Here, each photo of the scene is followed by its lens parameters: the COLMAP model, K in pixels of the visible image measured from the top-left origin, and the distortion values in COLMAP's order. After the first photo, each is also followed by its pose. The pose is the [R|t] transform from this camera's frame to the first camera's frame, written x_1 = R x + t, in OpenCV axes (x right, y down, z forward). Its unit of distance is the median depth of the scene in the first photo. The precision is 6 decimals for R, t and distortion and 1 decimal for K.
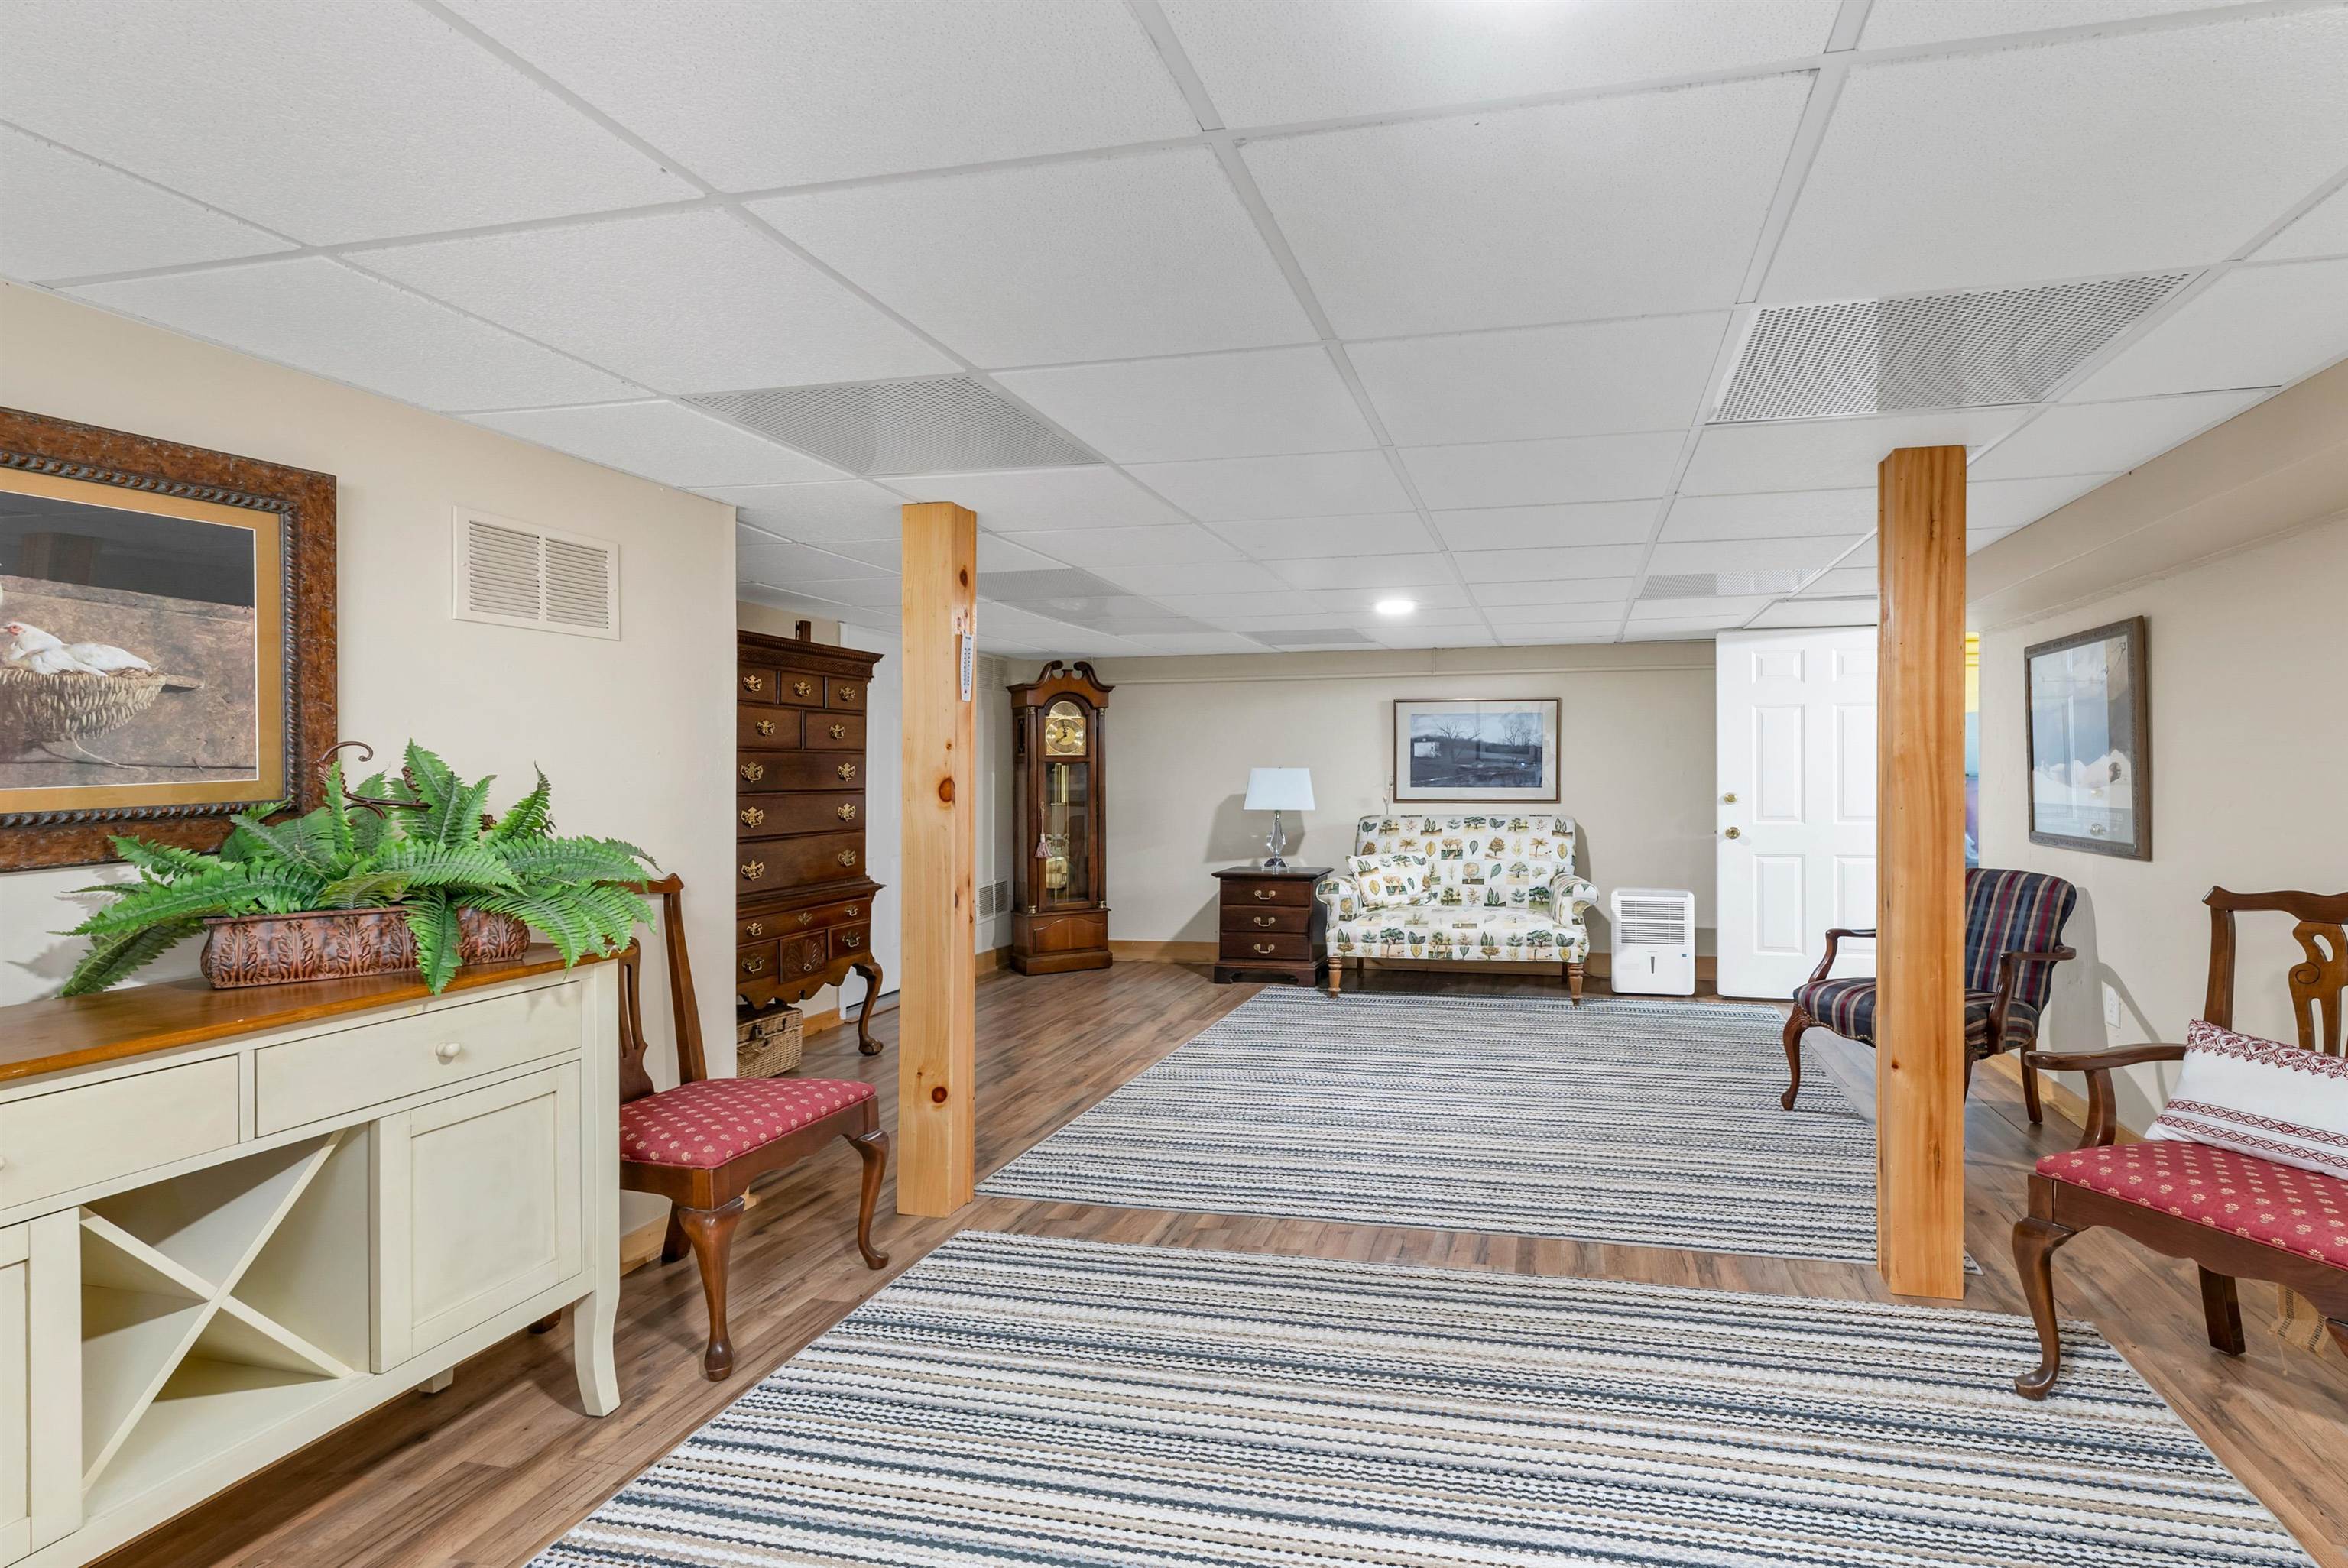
lens RADIAL K [[1019.5, 0, 1174.0], [0, 1019.5, 784.0], [0, 0, 1]] dist [0.002112, 0.000273]
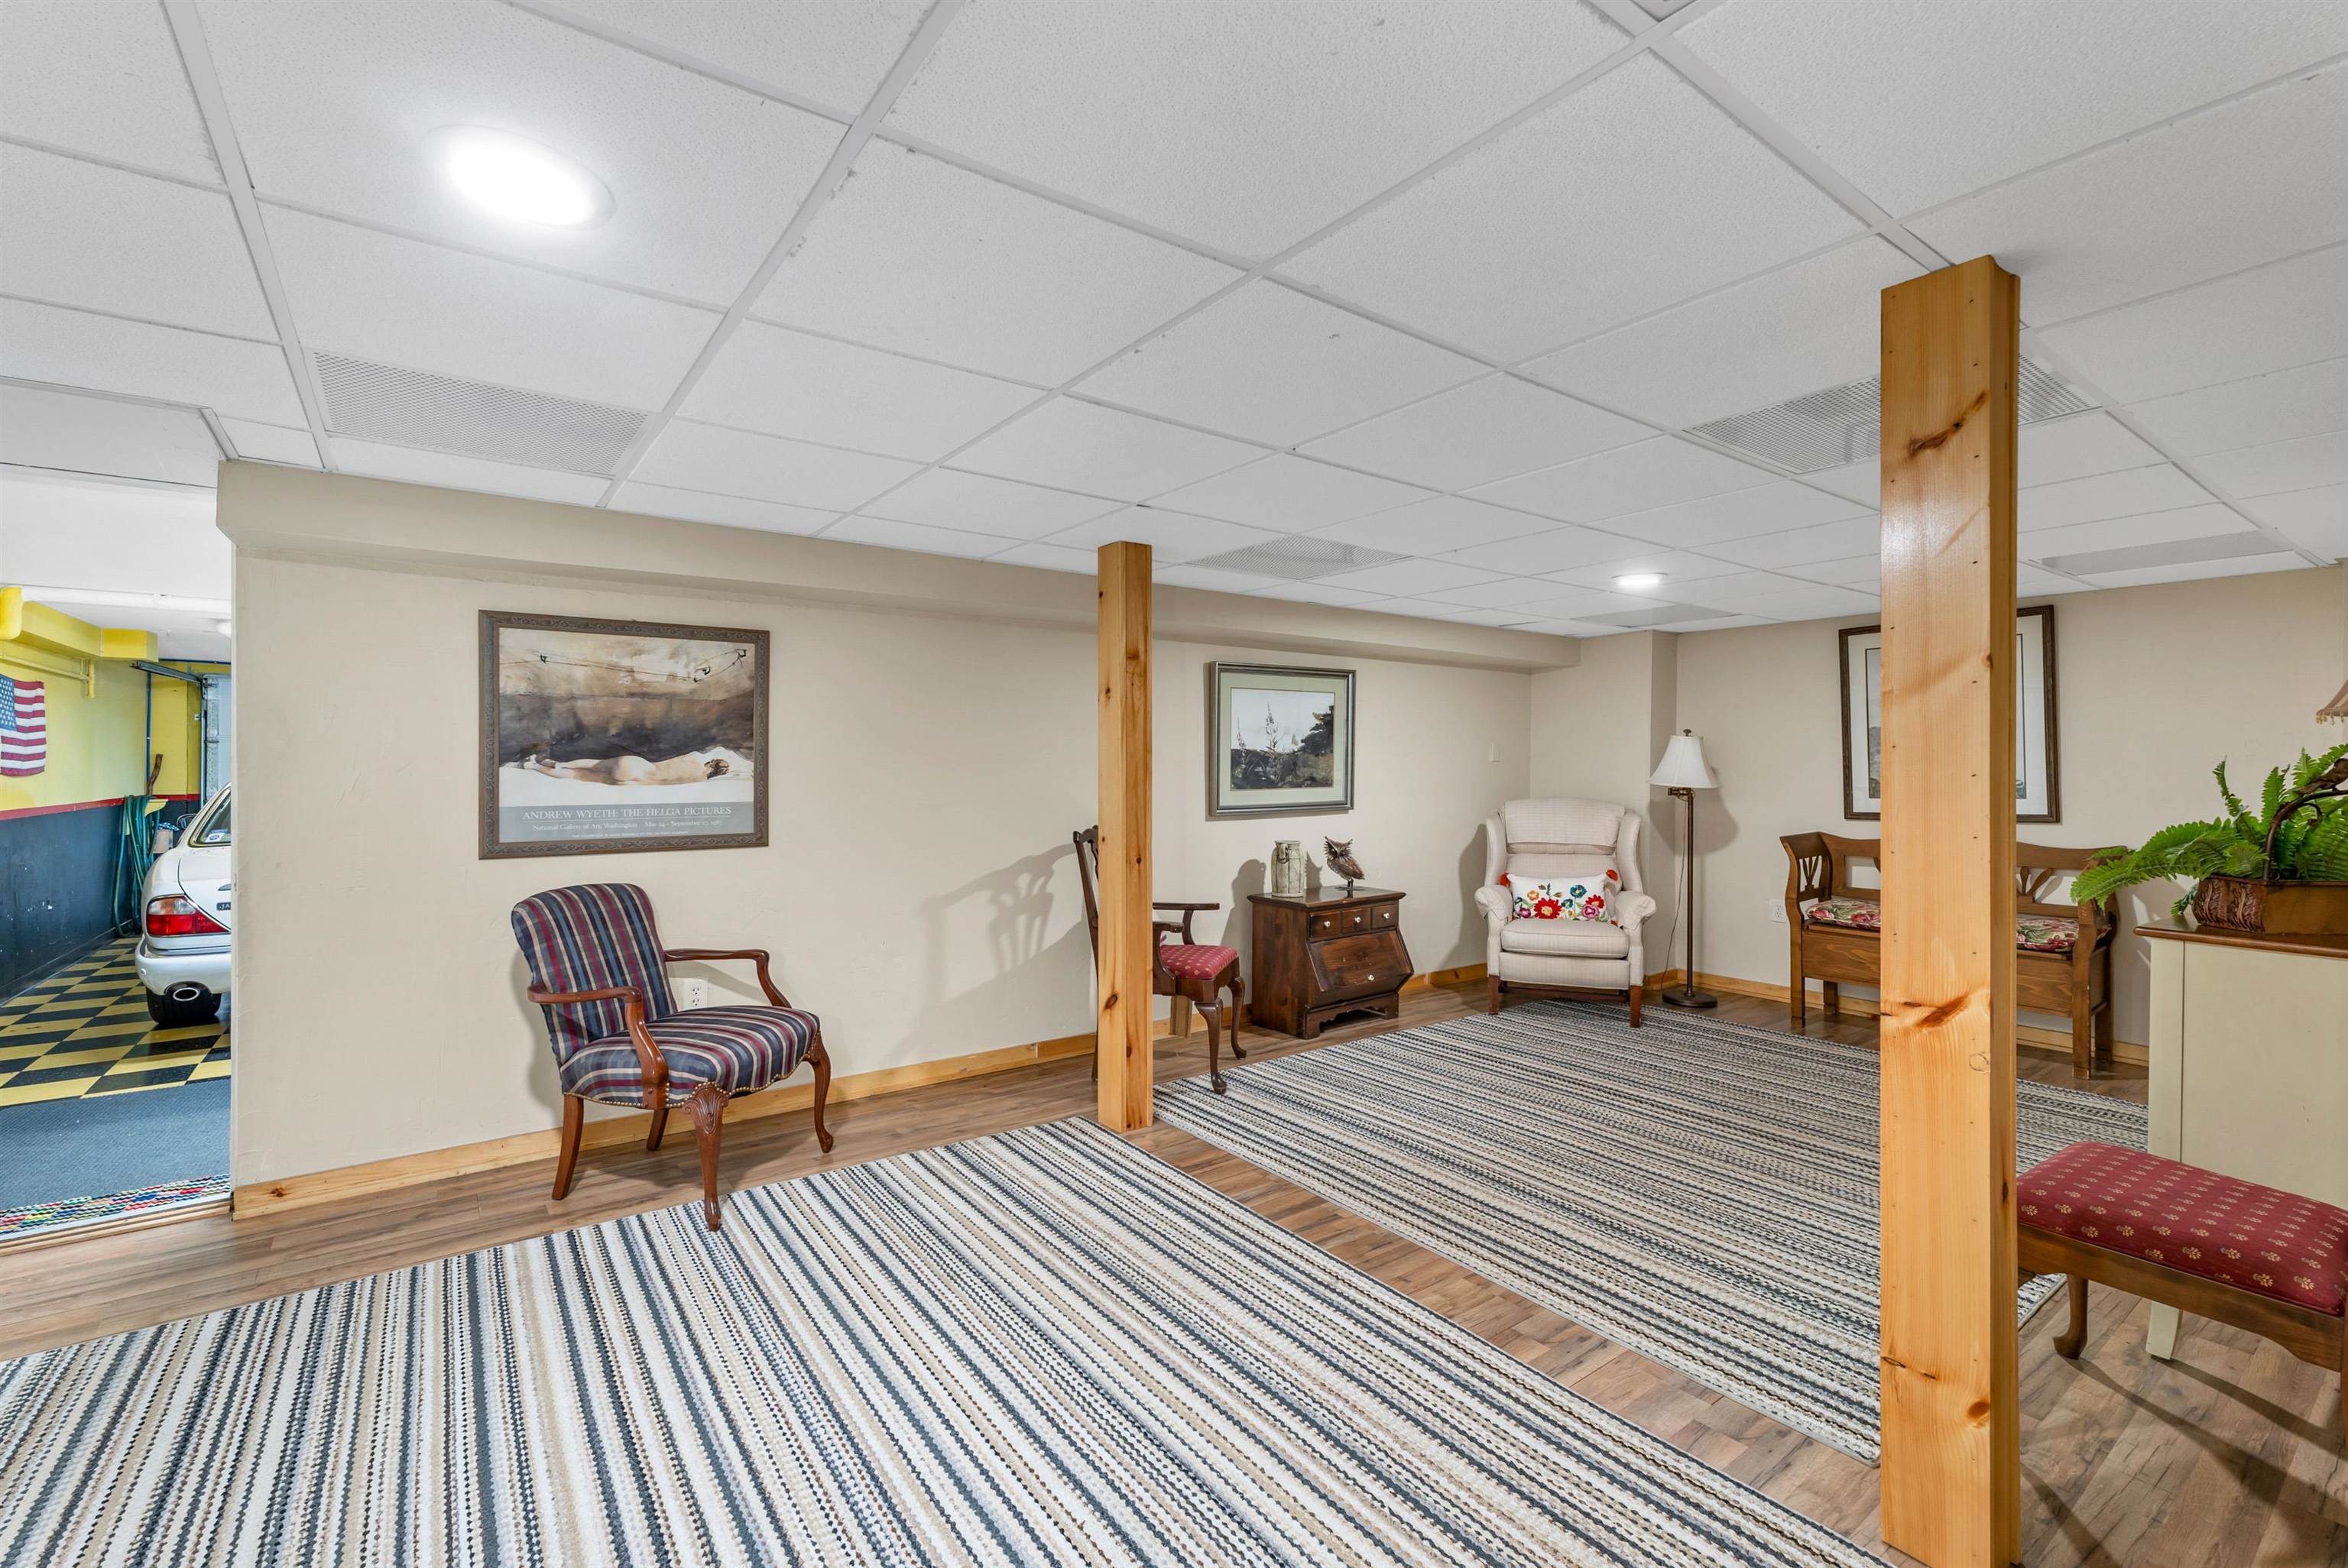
lens RADIAL K [[1019.5, 0, 1174.0], [0, 1019.5, 784.0], [0, 0, 1]] dist [0.002112, 0.000273]
pose [[-0.837357, -0.005523, 0.546629, -0.182227], [0.002265, 0.999905, 0.013572, -0.018601], [-0.546652, 0.012602, -0.837265, 1.986647]]
